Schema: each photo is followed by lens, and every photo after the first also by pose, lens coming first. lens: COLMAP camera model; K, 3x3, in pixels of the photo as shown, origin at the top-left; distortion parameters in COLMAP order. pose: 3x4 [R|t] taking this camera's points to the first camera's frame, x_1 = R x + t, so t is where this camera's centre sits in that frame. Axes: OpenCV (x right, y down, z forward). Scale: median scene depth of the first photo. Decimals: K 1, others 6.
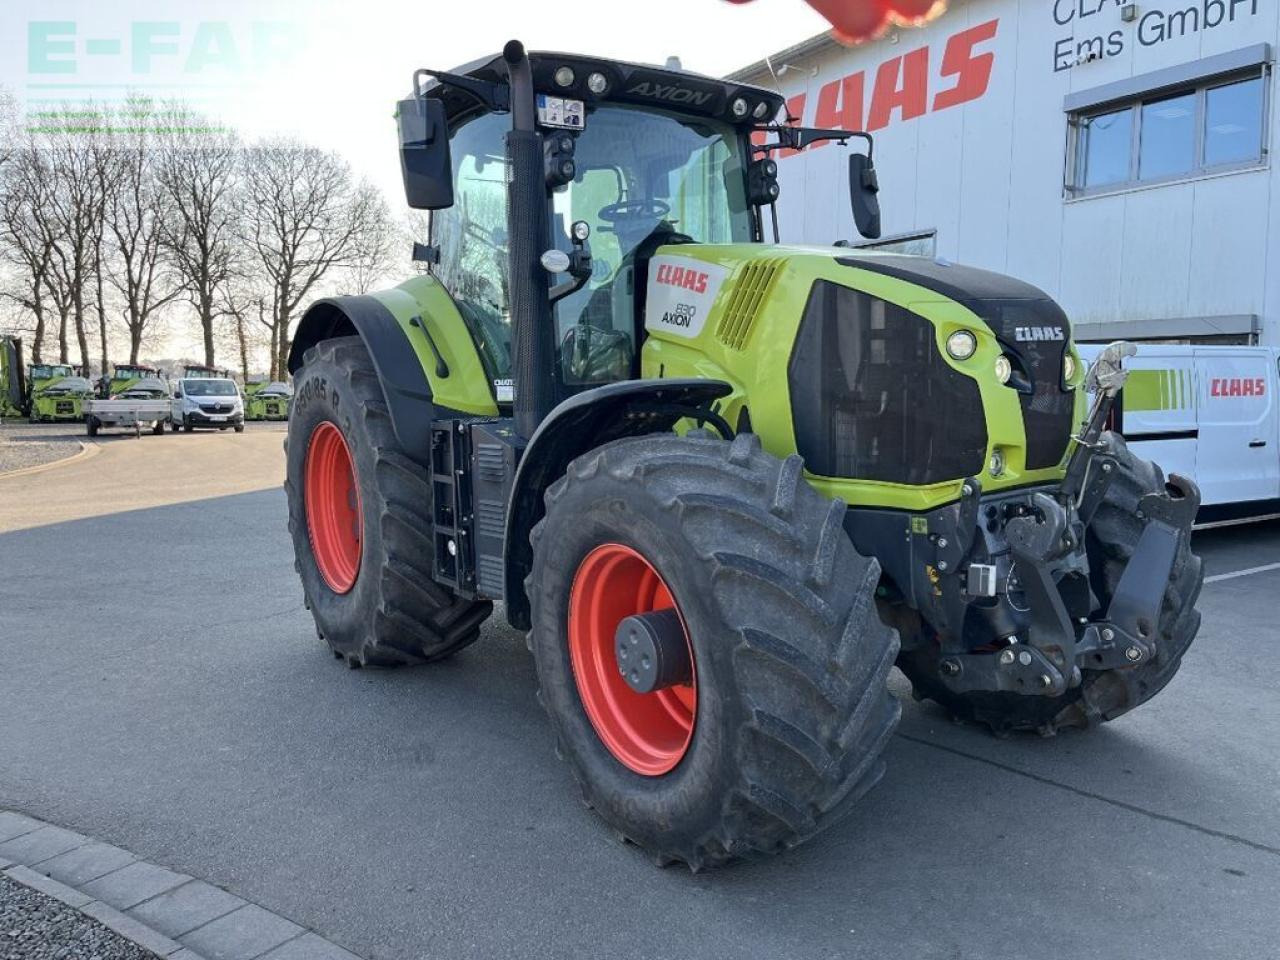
lens RADIAL K [[989.8, 0, 633.7], [0, 989.8, 496.5], [0, 0, 1]] dist [-0.000849, 0.000420]
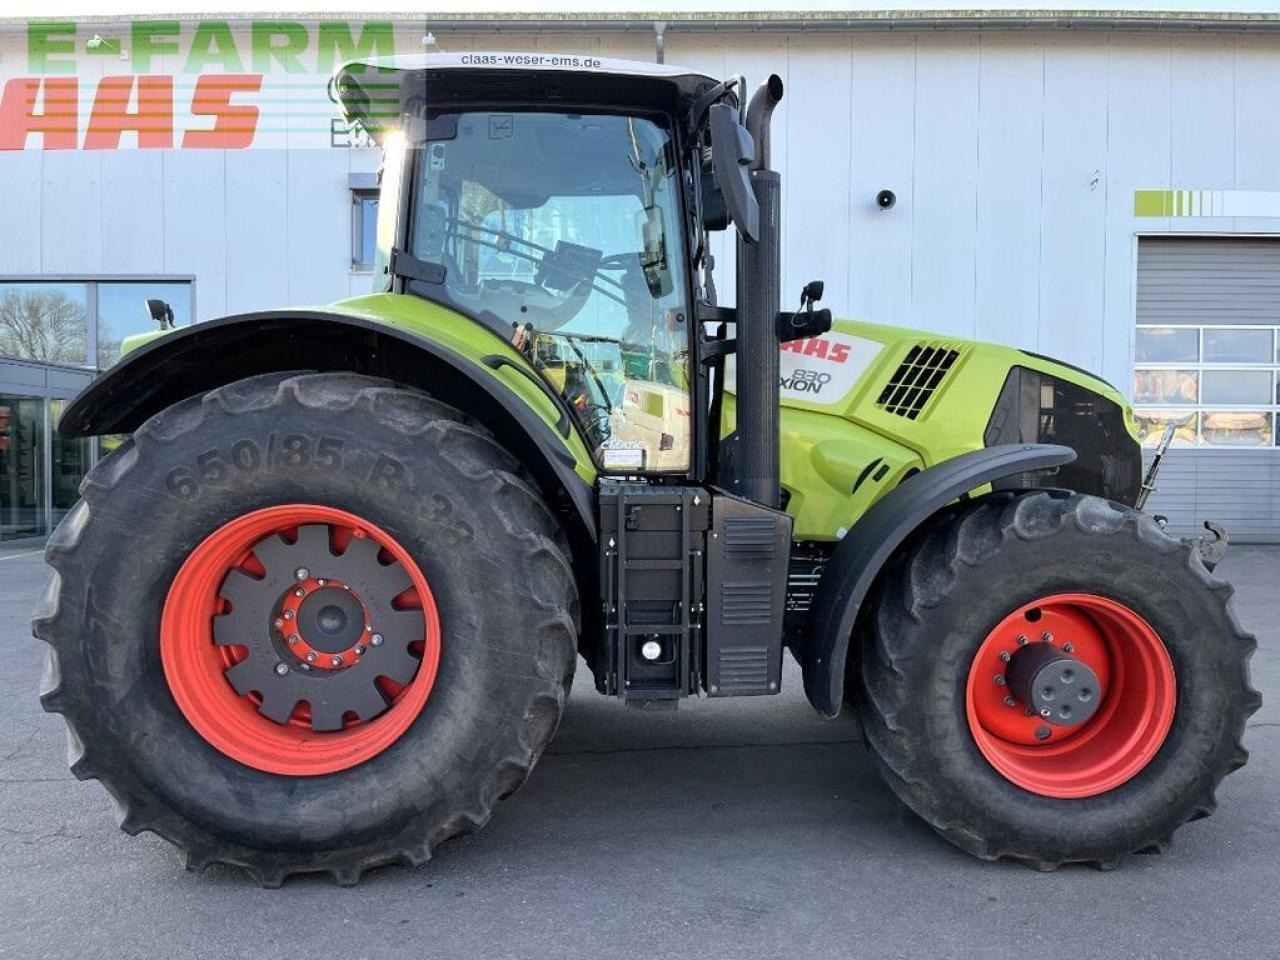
lens RADIAL K [[989.8, 0, 633.7], [0, 989.8, 496.5], [0, 0, 1]] dist [-0.000849, 0.000420]
pose [[0.538099, -0.033044, 0.842234, -0.921725], [0.081109, 0.996624, -0.012719, -0.066419], [-0.838970, 0.075156, 0.538962, 0.613014]]
